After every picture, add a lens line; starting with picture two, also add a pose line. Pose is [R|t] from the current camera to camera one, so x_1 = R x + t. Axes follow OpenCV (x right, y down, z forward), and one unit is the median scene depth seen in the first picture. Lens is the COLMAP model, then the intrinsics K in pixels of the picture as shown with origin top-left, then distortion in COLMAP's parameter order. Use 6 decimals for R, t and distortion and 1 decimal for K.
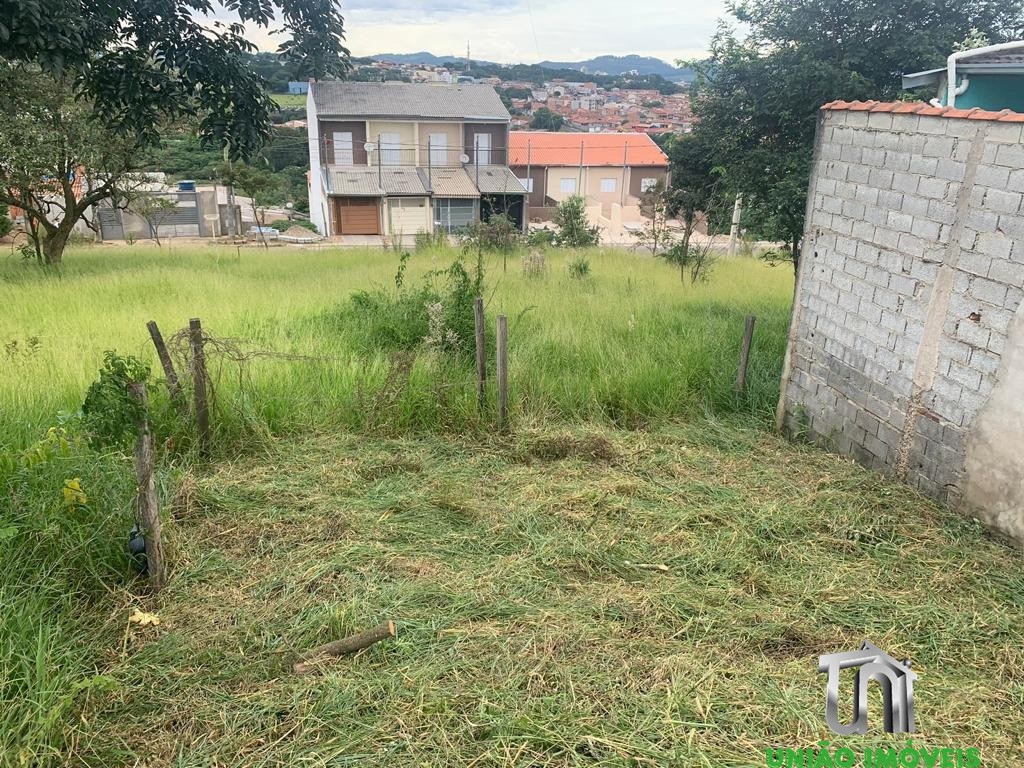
lens RADIAL K [[792.5, 0, 509.1], [0, 792.5, 368.1], [0, 0, 1]] dist [0.017645, -0.014385]
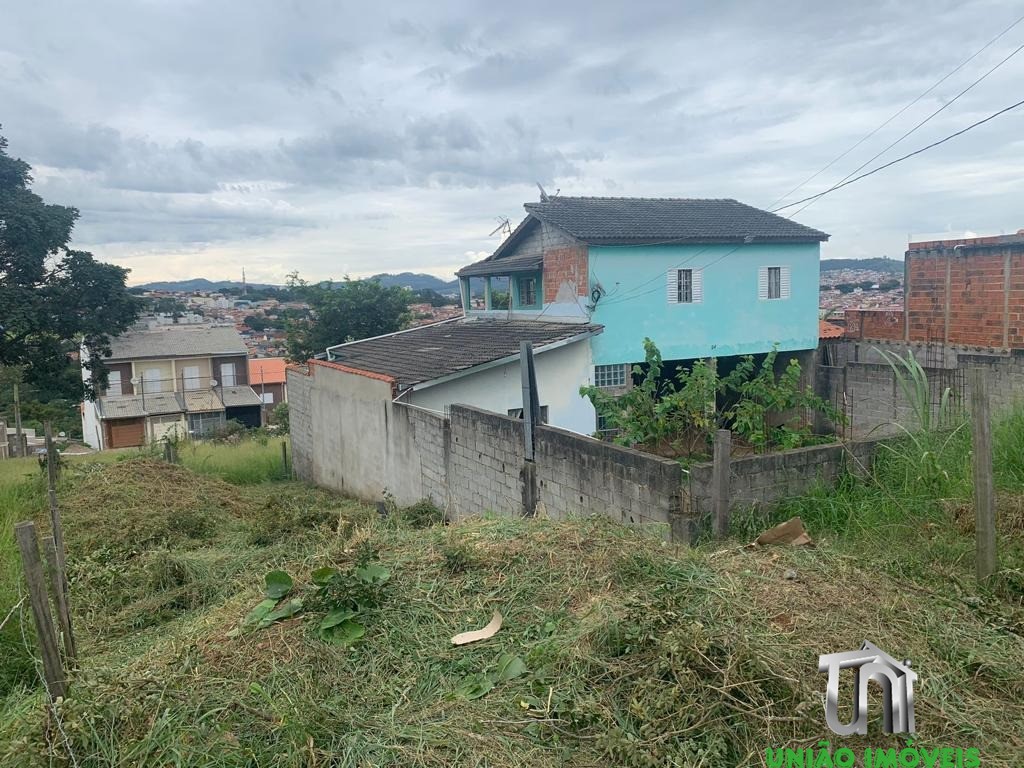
lens RADIAL K [[779.9, 0, 507.2], [0, 779.9, 373.3], [0, 0, 1]] dist [0.047516, -0.071421]
pose [[0.962275, -0.077769, 0.260728, 0.077992], [0.139231, 0.964054, -0.226308, 0.088100], [-0.233757, 0.254072, 0.938512, -0.361178]]
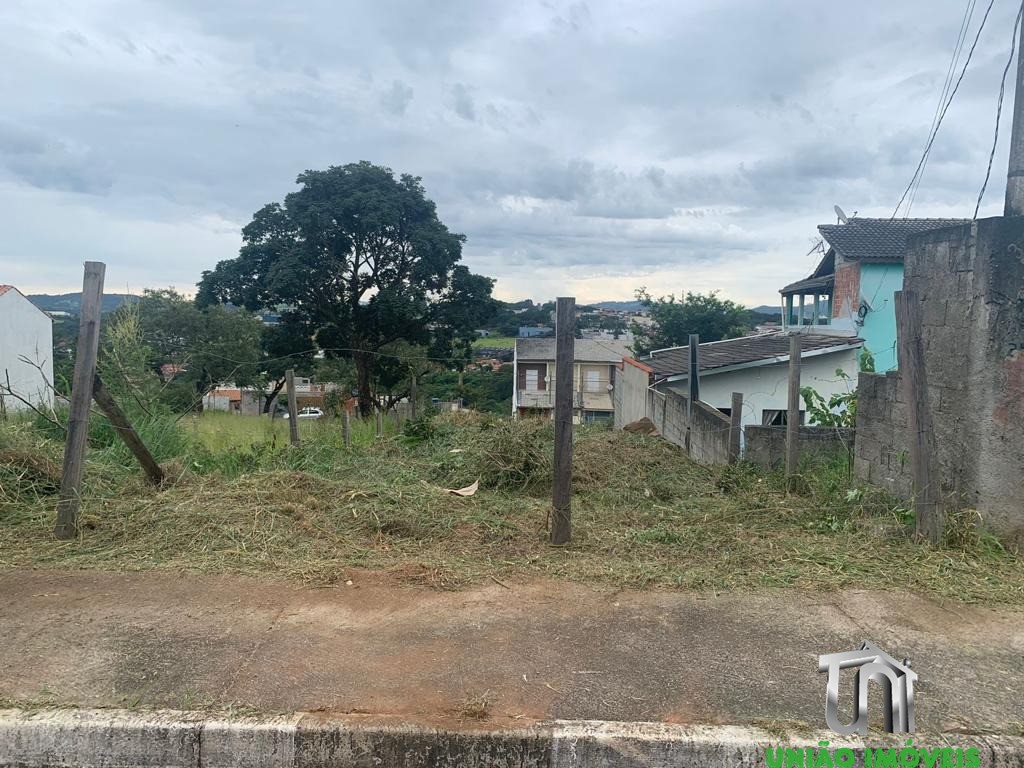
lens RADIAL K [[779.9, 0, 509.4], [0, 779.9, 385.4], [0, 0, 1]] dist [0.047516, -0.071421]
pose [[0.963664, 0.019013, -0.266441, 0.159728], [-0.089185, 0.963127, -0.253834, 0.129130], [0.251790, 0.268373, 0.929827, -0.439125]]
